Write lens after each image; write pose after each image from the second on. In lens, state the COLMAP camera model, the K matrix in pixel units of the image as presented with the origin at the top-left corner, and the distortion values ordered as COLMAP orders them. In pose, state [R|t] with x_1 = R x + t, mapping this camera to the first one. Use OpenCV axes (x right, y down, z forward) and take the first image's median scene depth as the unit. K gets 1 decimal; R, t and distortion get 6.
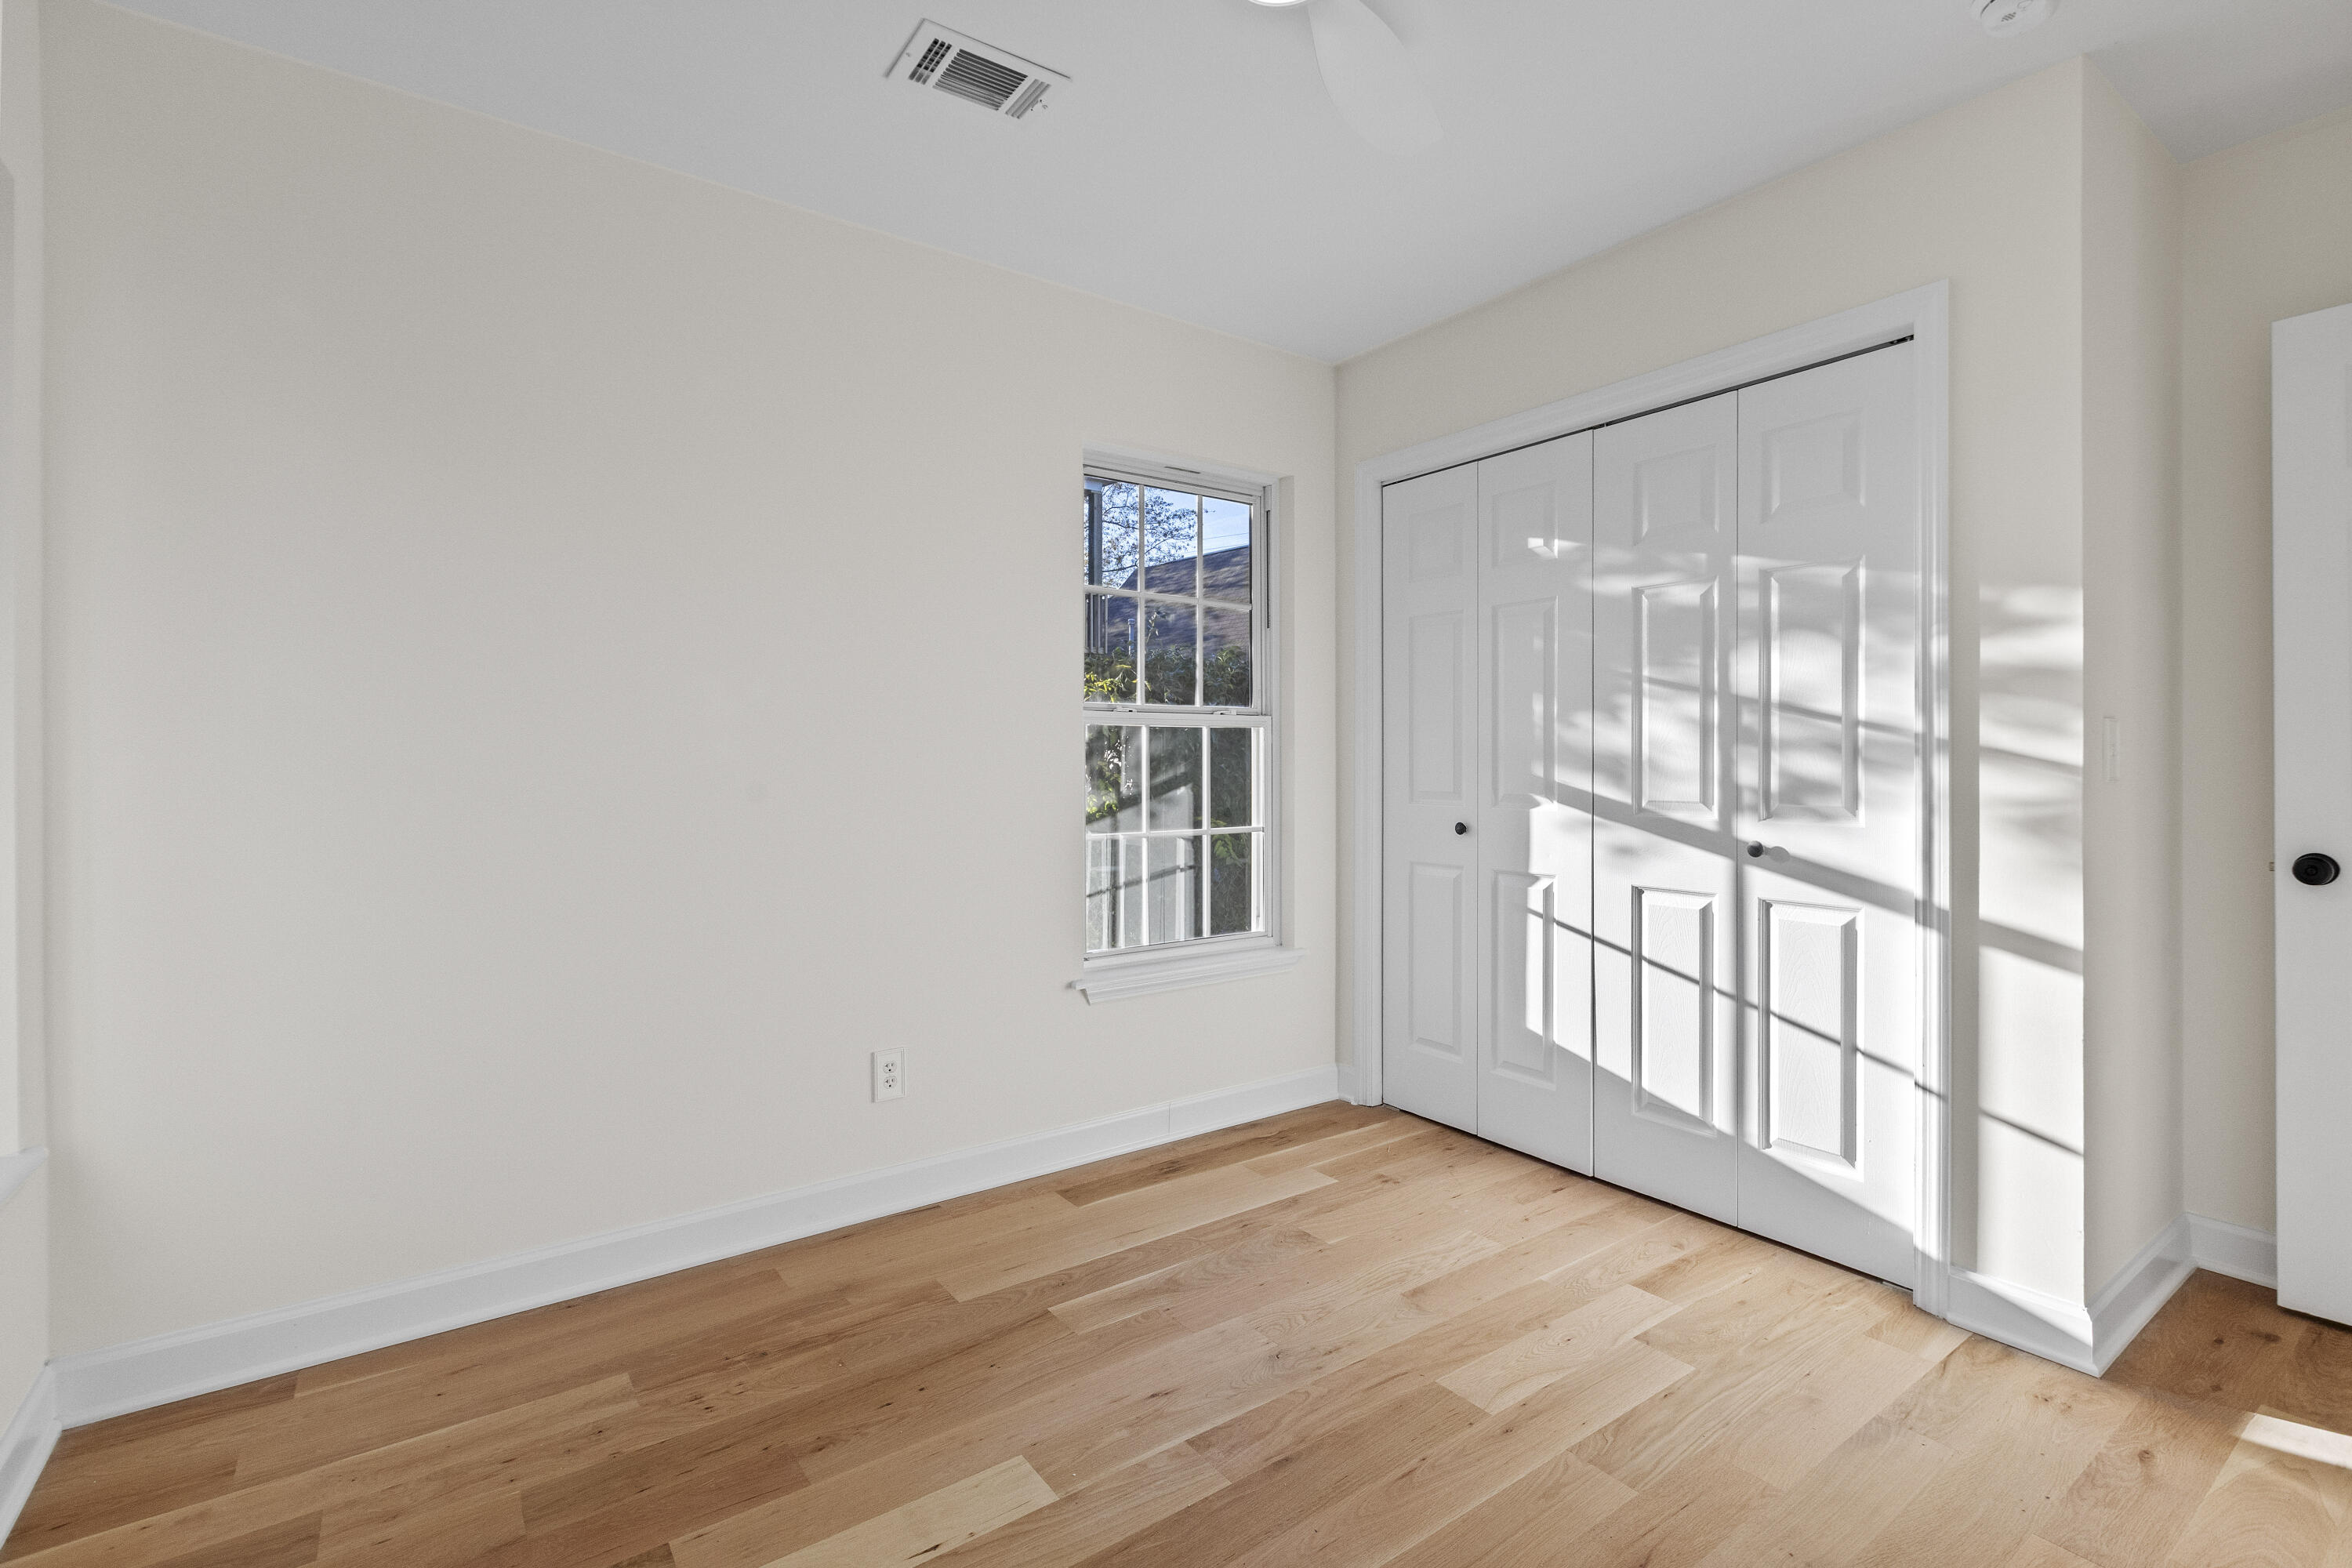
lens RADIAL K [[1074.4, 0, 1178.3], [0, 1074.4, 758.9], [0, 0, 1]] dist [0.000061, -0.000744]
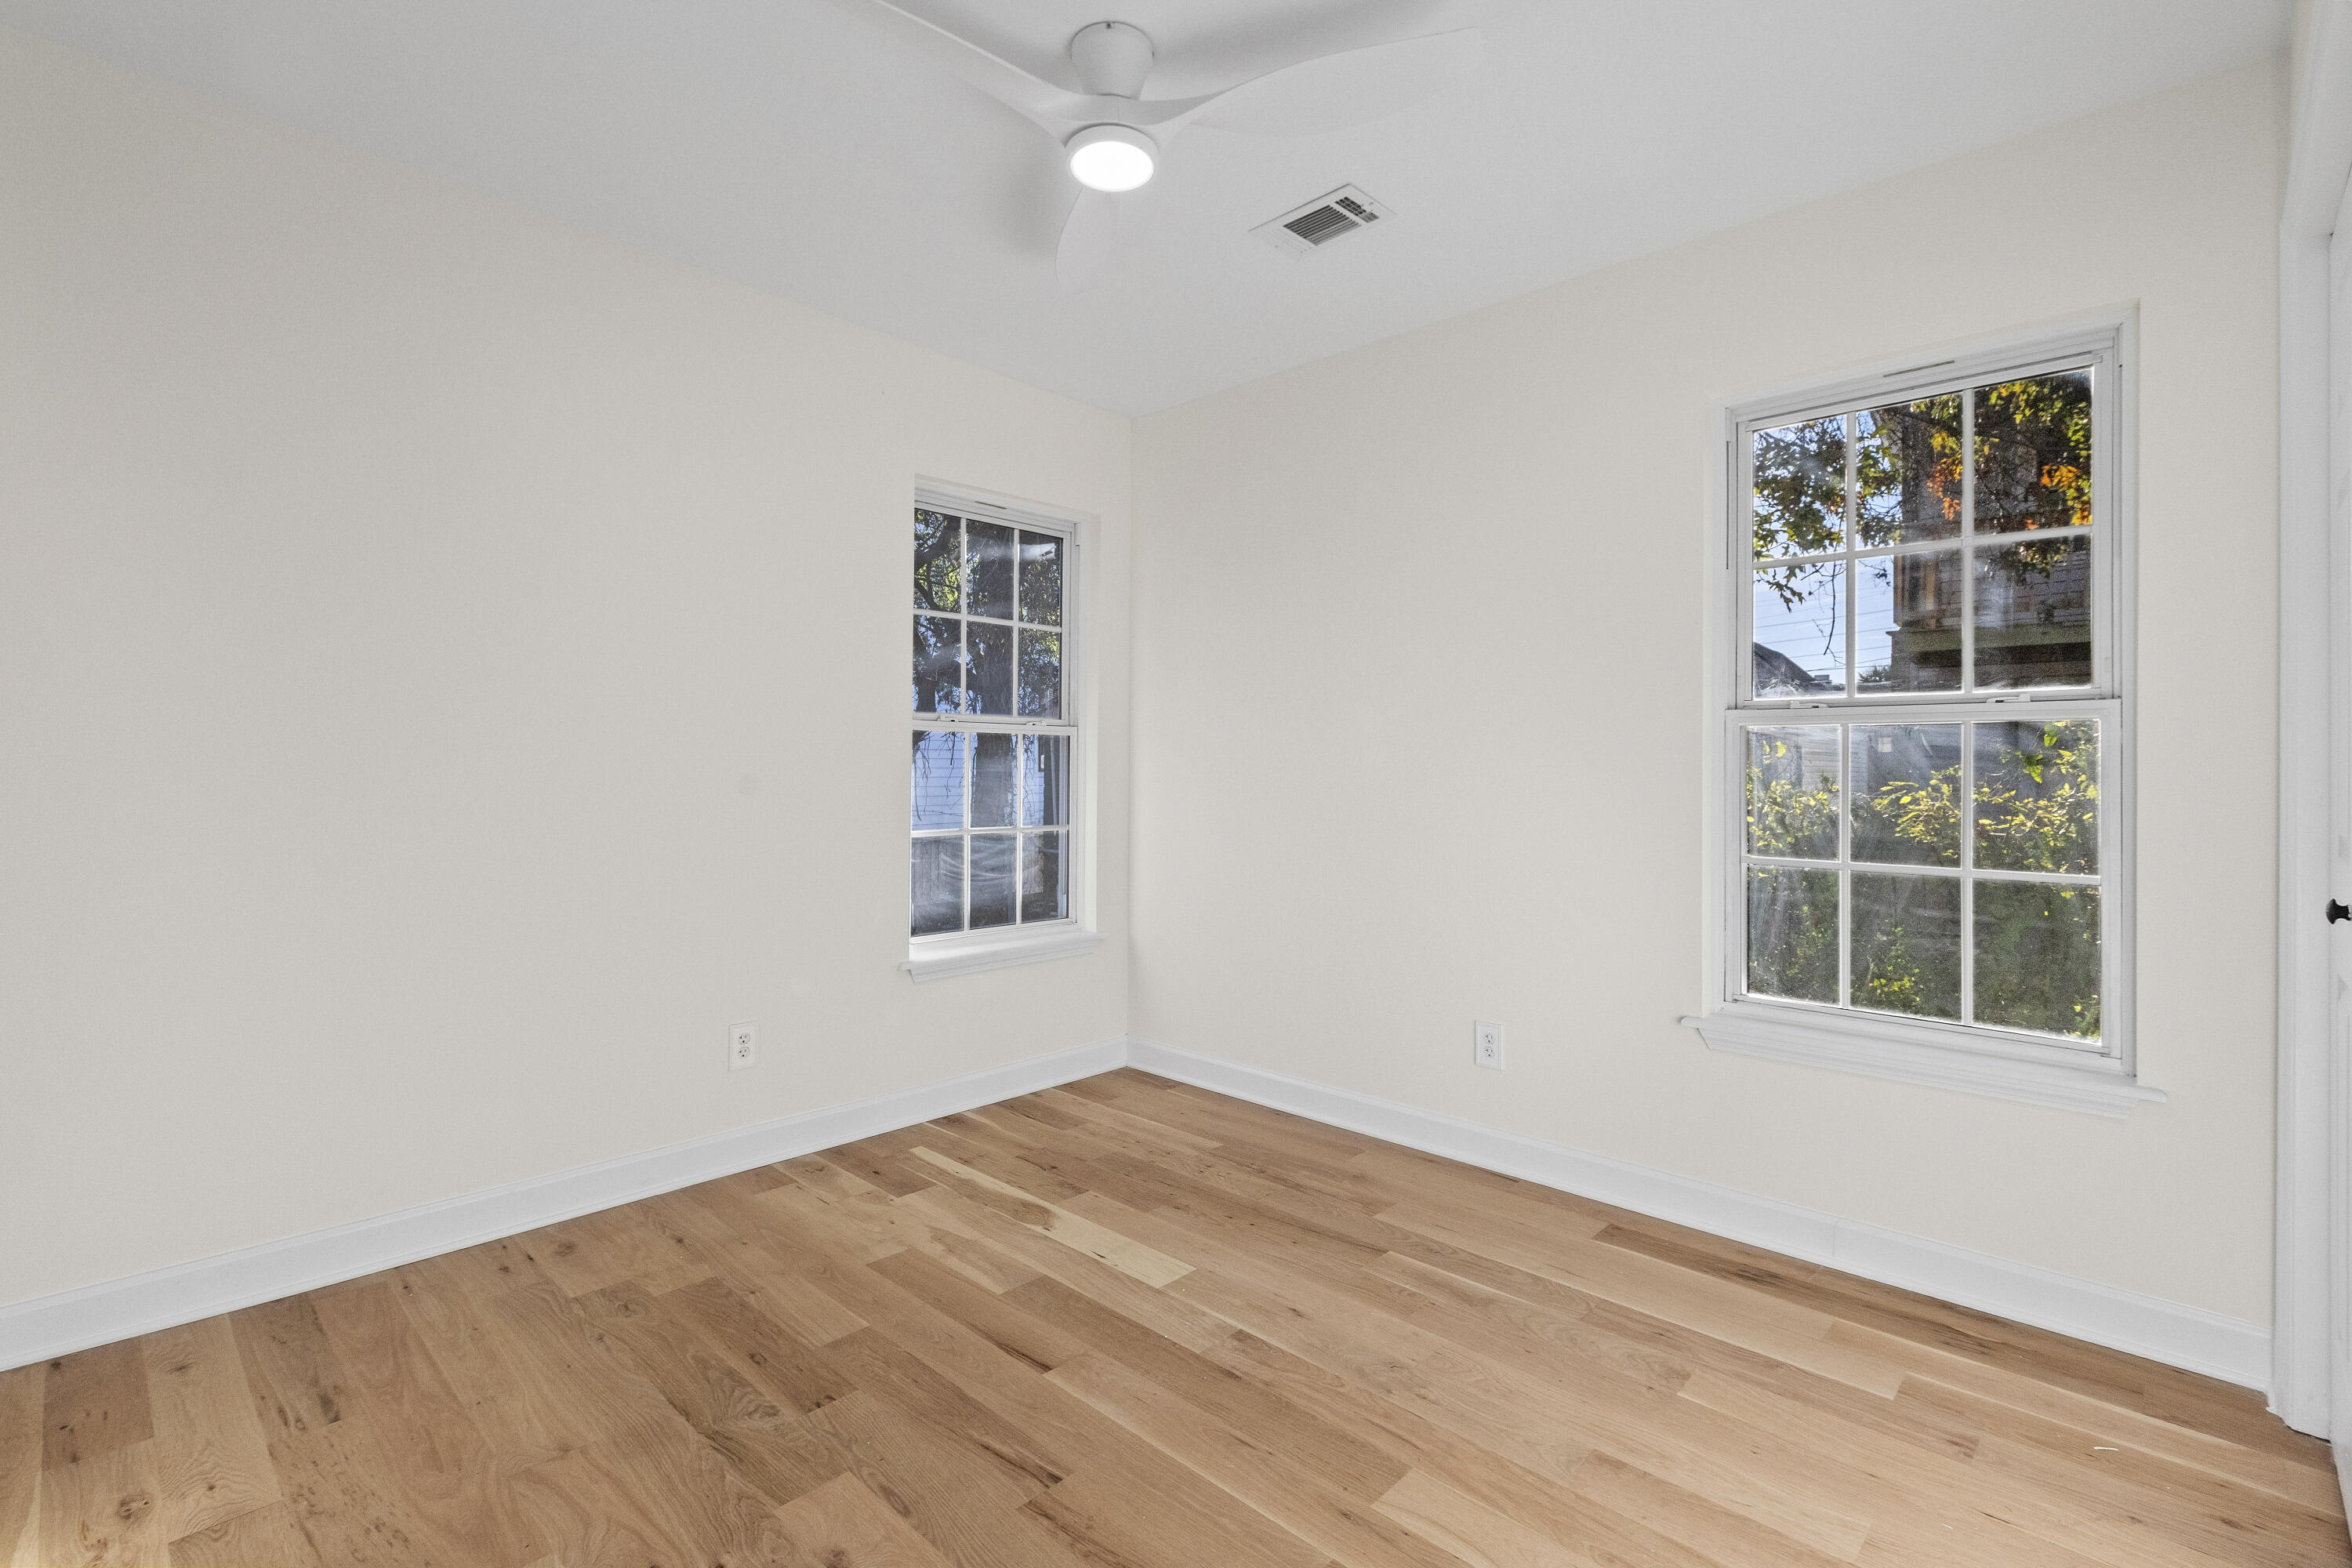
lens RADIAL K [[1075.4, 0, 1154.1], [0, 1075.4, 755.0], [0, 0, 1]] dist [0.000195, -0.000138]
pose [[0.164334, -0.007064, -0.986379, 0.867024], [-0.006594, 0.999944, -0.008260, 0.002027], [0.986383, 0.007861, 0.164279, 0.513944]]
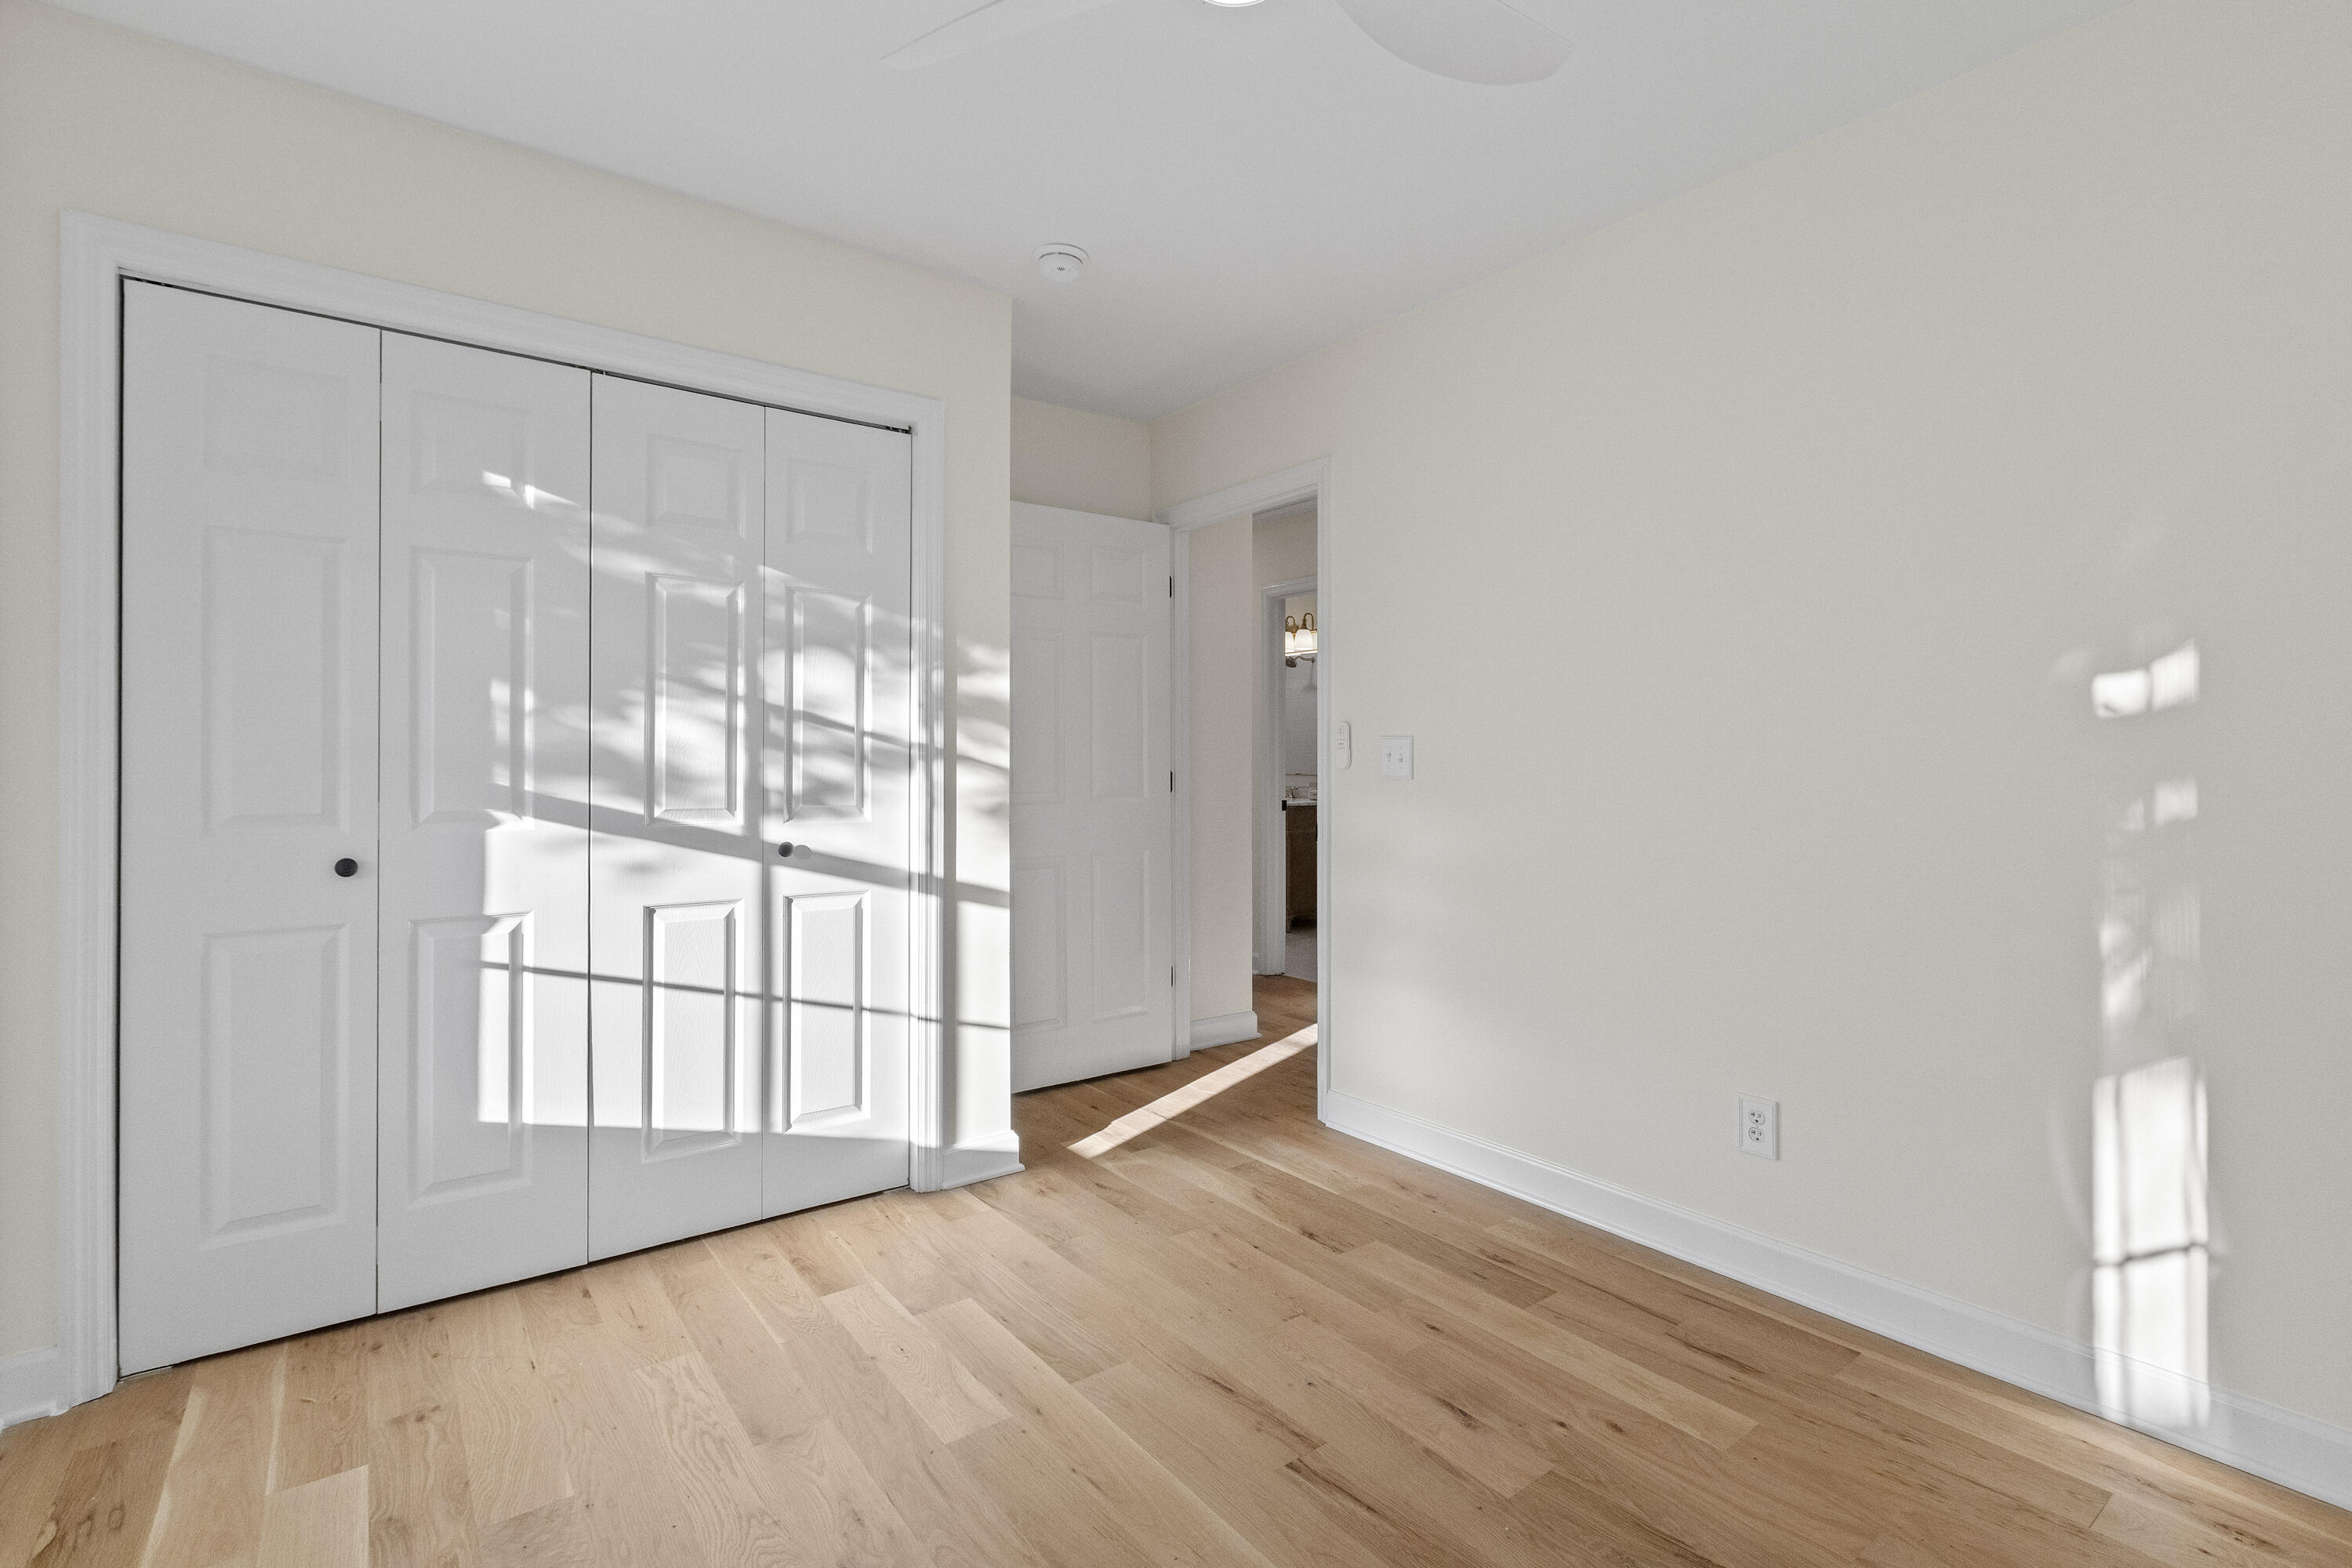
lens RADIAL K [[1074.4, 0, 1178.3], [0, 1074.4, 758.9], [0, 0, 1]] dist [0.000061, -0.000744]
pose [[-0.020598, 0.005674, 0.999772, -0.546118], [0.000385, 0.999984, -0.005667, 0.001778], [-0.999788, 0.000268, -0.020600, 0.659042]]
